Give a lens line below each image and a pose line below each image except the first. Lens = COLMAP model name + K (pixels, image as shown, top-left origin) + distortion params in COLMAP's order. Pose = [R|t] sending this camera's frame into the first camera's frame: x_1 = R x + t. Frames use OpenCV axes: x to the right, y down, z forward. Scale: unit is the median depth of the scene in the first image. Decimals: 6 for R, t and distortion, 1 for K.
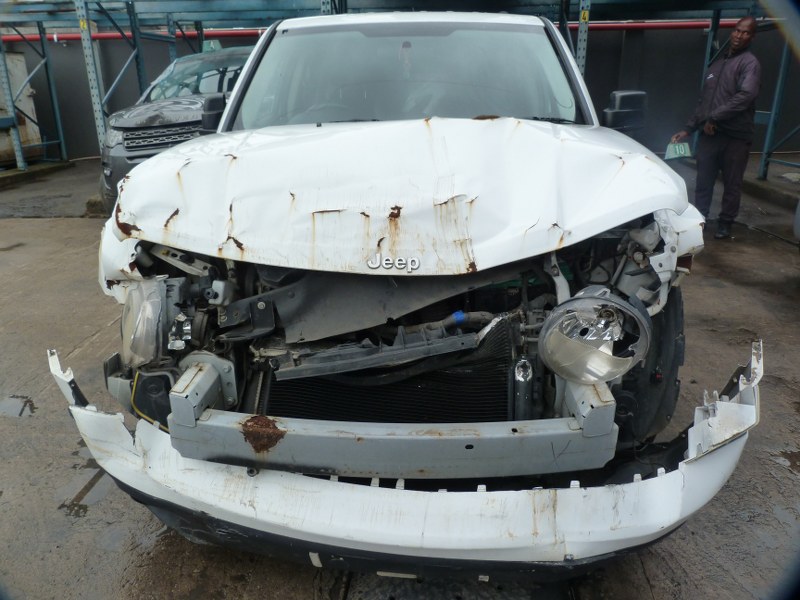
lens RADIAL K [[580.4, 0, 400.0], [0, 580.4, 300.0], [0, 0, 1]] dist [-0.033866, 0.000231]
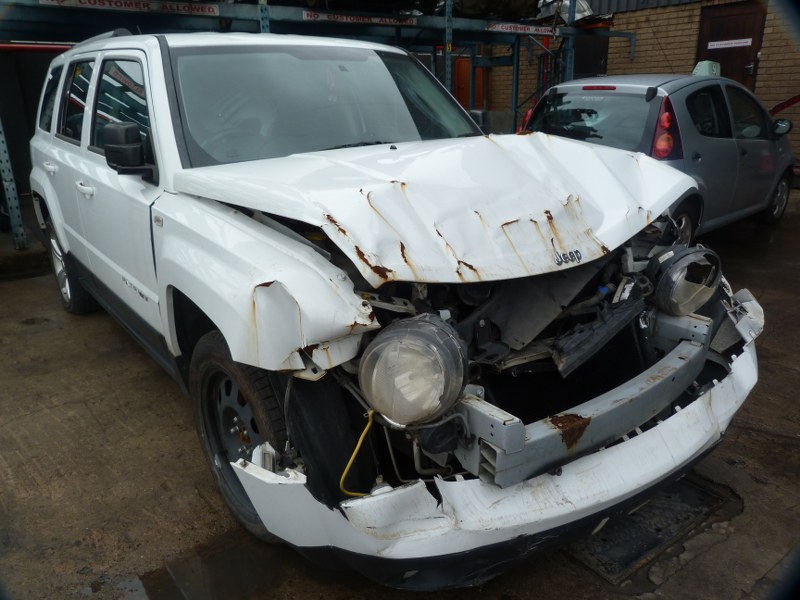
lens RADIAL K [[580.4, 0, 400.0], [0, 580.4, 300.0], [0, 0, 1]] dist [-0.033866, 0.000231]
pose [[0.761647, -0.219064, 0.609841, -0.985850], [0.240429, 0.969480, 0.047973, -0.116515], [-0.601738, 0.110085, 0.791071, 0.291314]]
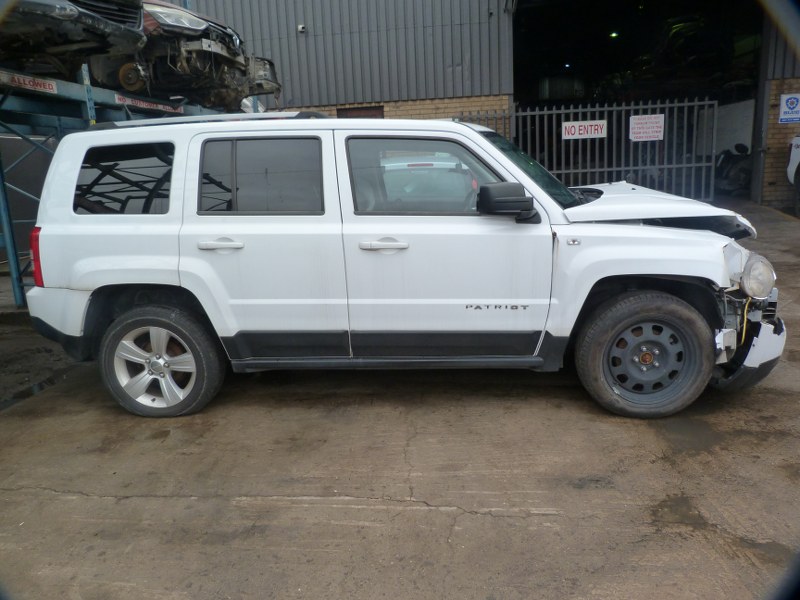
lens RADIAL K [[580.4, 0, 400.0], [0, 580.4, 300.0], [0, 0, 1]] dist [-0.033866, 0.000231]
pose [[0.064555, -0.212200, 0.975092, -1.675870], [0.395667, 0.902484, 0.170205, -0.387569], [-0.916123, 0.374824, 0.142220, 1.021198]]
